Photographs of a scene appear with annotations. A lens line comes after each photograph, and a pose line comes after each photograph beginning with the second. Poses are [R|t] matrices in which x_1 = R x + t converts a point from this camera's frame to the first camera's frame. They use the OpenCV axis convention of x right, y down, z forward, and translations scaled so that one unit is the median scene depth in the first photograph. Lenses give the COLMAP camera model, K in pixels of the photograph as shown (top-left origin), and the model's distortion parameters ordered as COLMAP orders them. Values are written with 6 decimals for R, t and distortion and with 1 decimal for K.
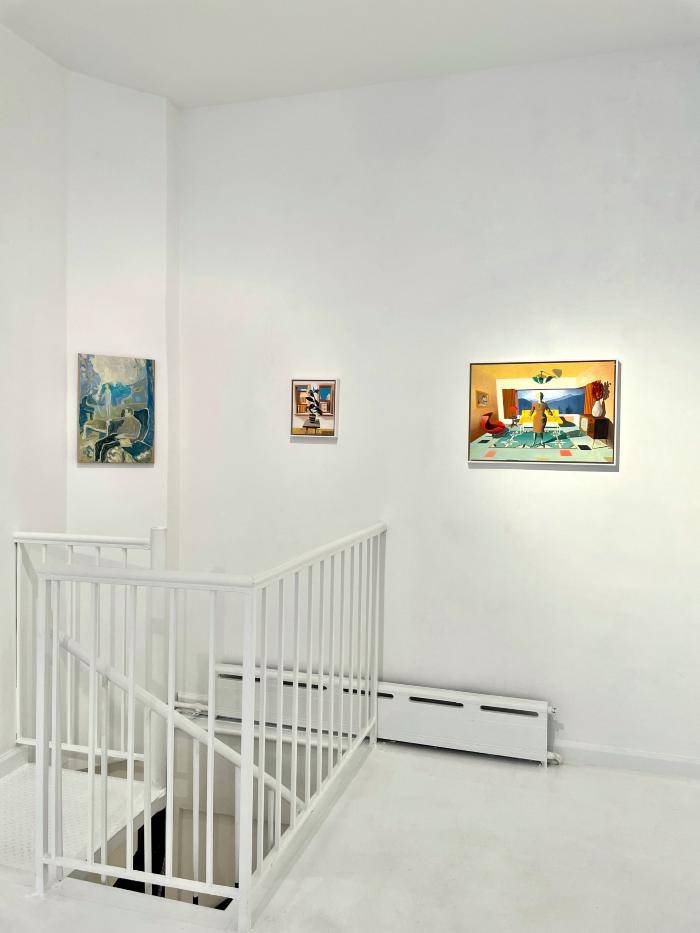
lens RADIAL K [[706.4, 0, 350.9], [0, 706.4, 466.2], [0, 0, 1]] dist [0.033742, -0.001197]
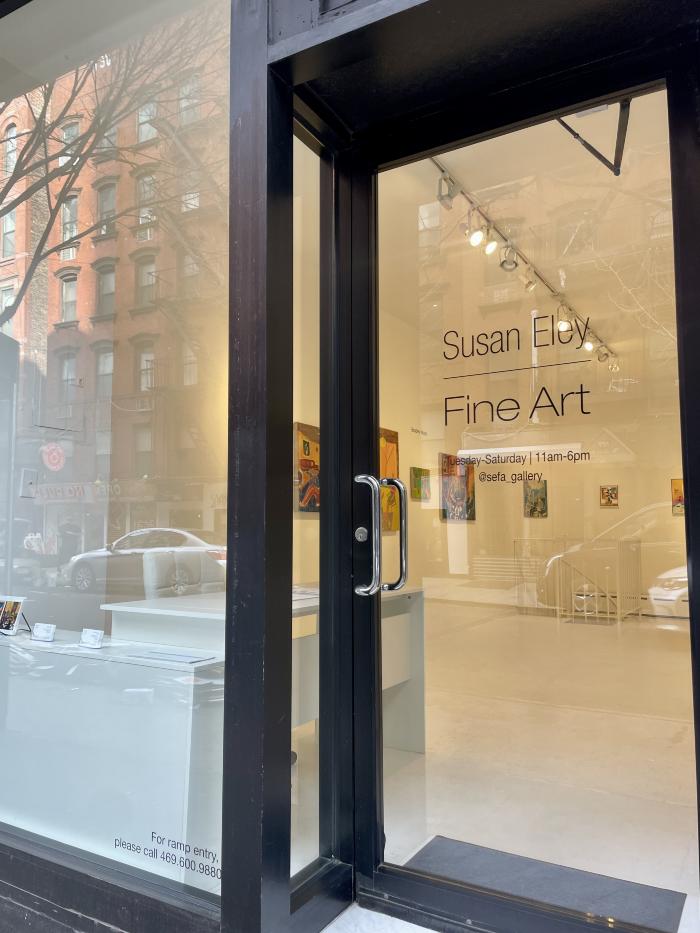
lens RADIAL K [[706.4, 0, 346.4], [0, 706.4, 468.6], [0, 0, 1]] dist [0.033742, -0.001197]
pose [[0.964522, -0.032966, -0.261937, -0.311738], [0.008451, 0.995520, -0.094169, 0.062719], [0.263868, 0.088614, 0.960480, -1.921053]]
